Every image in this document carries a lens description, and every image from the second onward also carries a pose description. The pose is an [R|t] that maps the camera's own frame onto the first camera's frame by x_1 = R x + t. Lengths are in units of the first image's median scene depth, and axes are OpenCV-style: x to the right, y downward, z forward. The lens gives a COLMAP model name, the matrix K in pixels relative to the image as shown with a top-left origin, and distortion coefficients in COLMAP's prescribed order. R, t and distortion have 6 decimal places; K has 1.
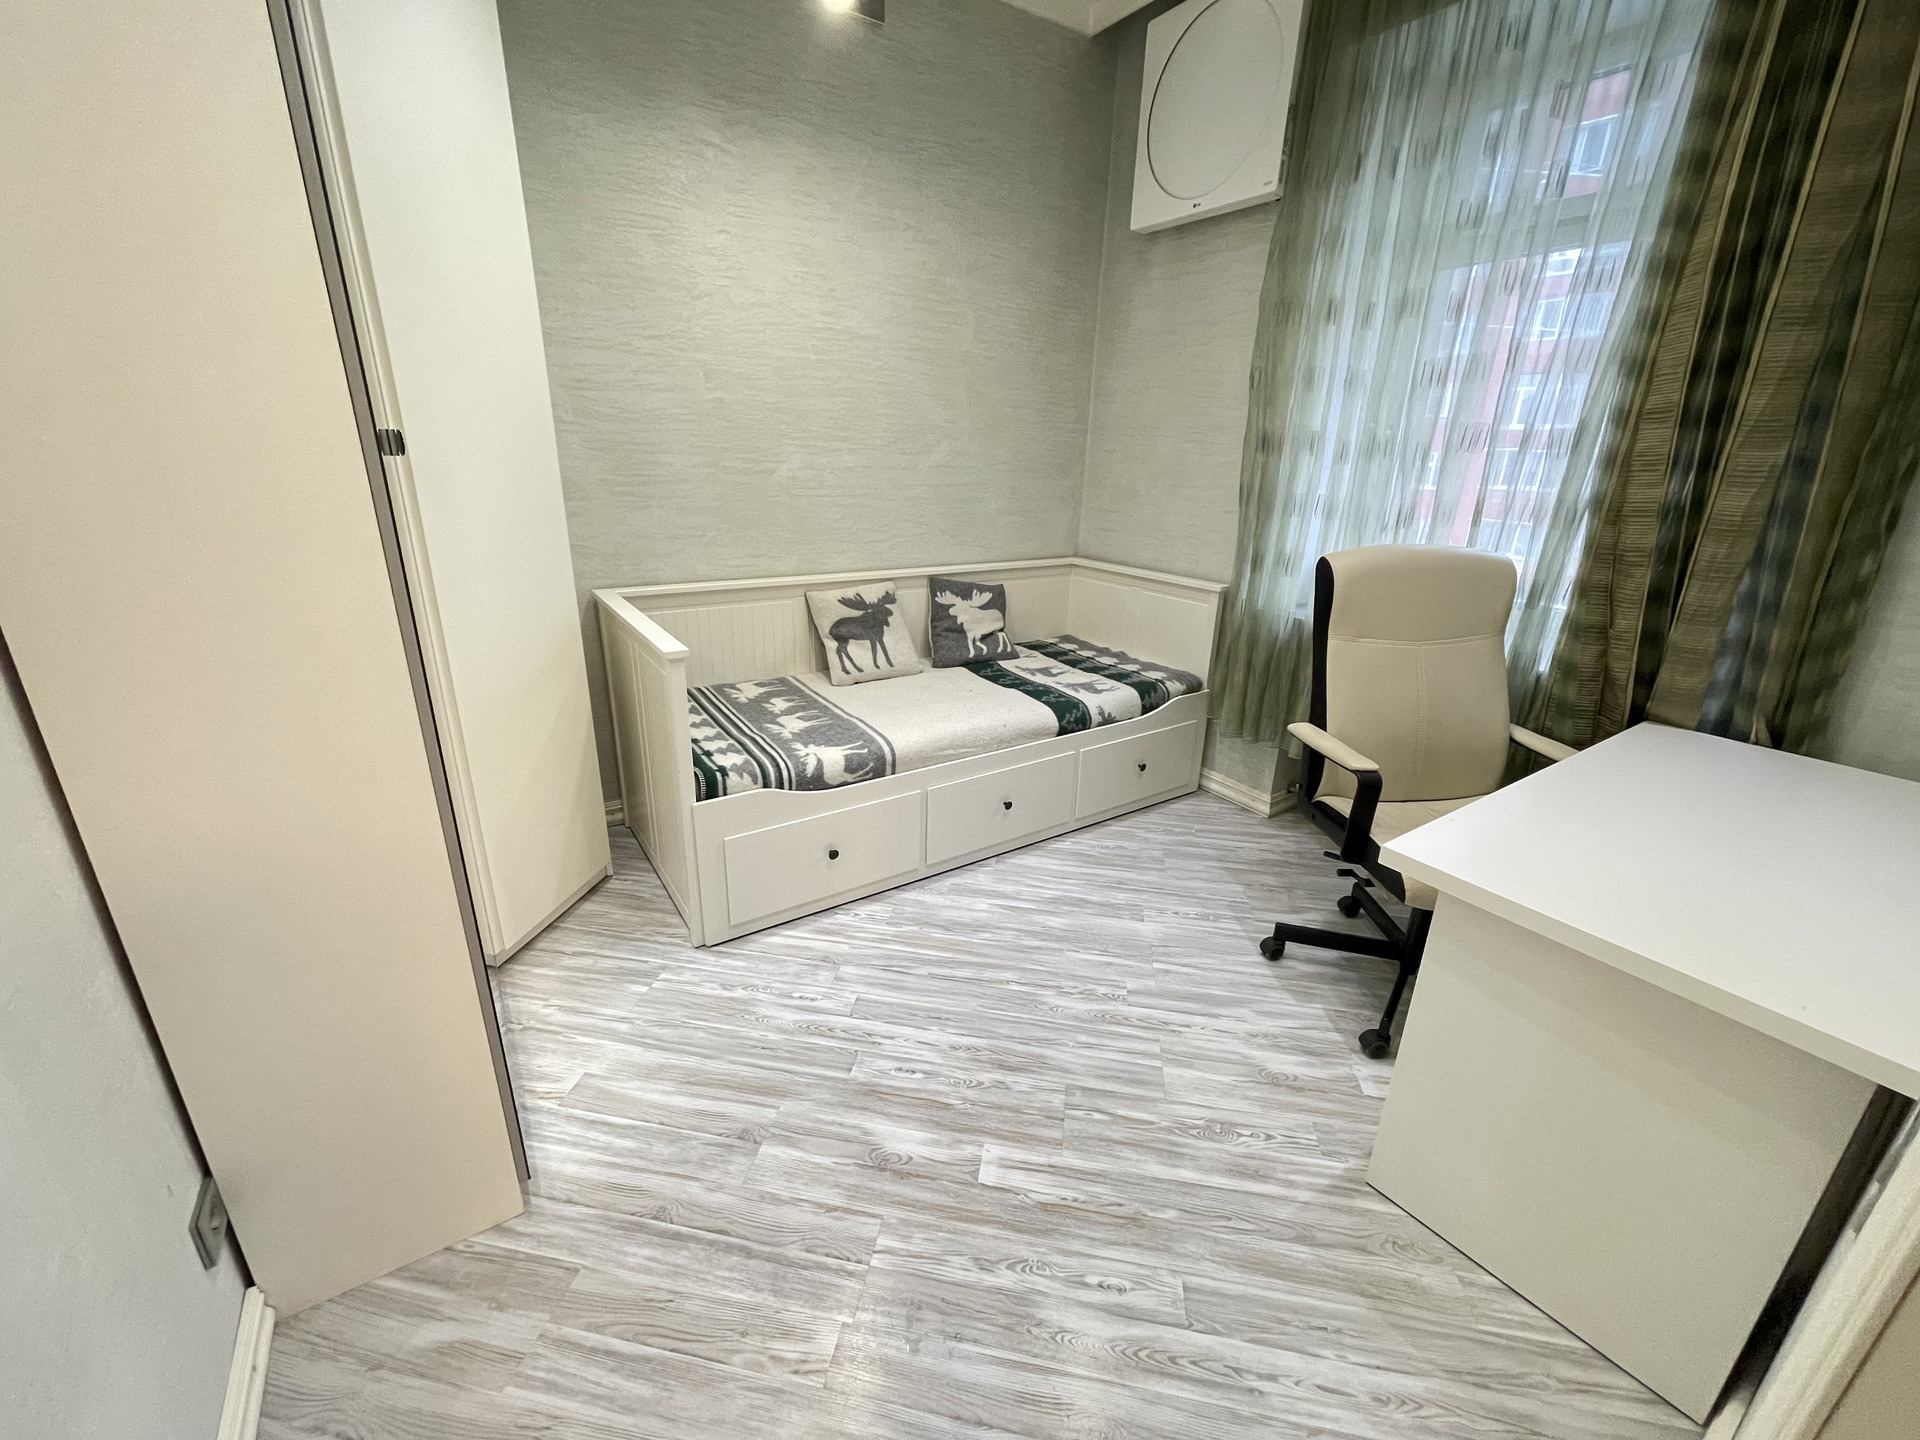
lens RADIAL K [[799.4, 0, 912.6], [0, 799.4, 687.5], [0, 0, 1]] dist [-0.000647, -0.000013]
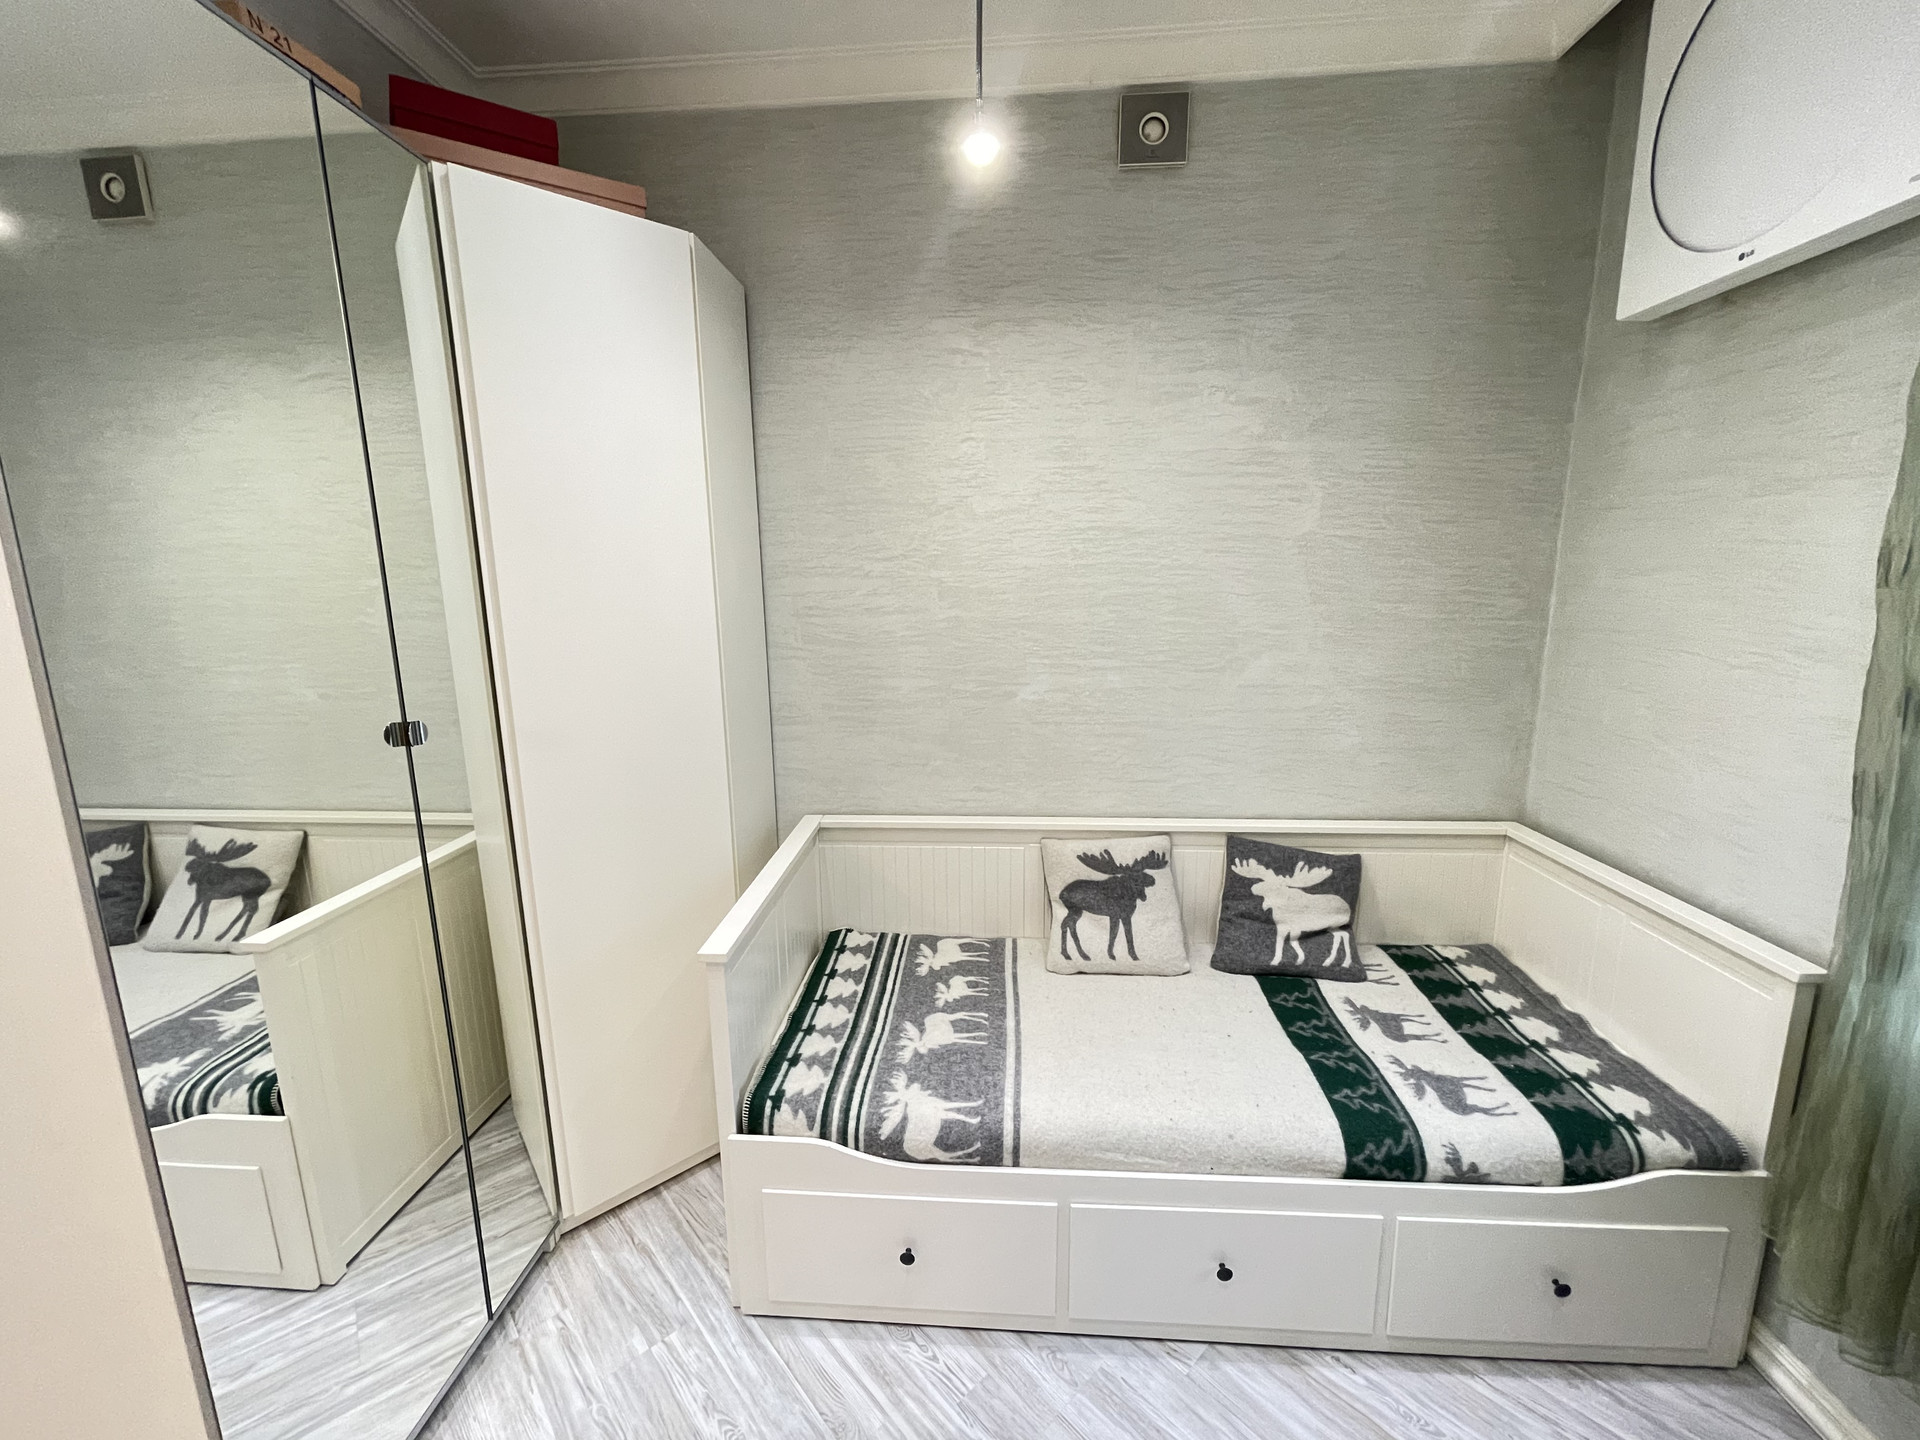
lens RADIAL K [[742.9, 0, 956.1], [0, 742.9, 696.9], [0, 0, 1]] dist [0.006509, -0.003382]
pose [[0.801666, 0.061823, -0.594567, 0.236661], [-0.137677, 0.986993, -0.083005, -0.187232], [0.581702, 0.148401, 0.799750, 0.320856]]
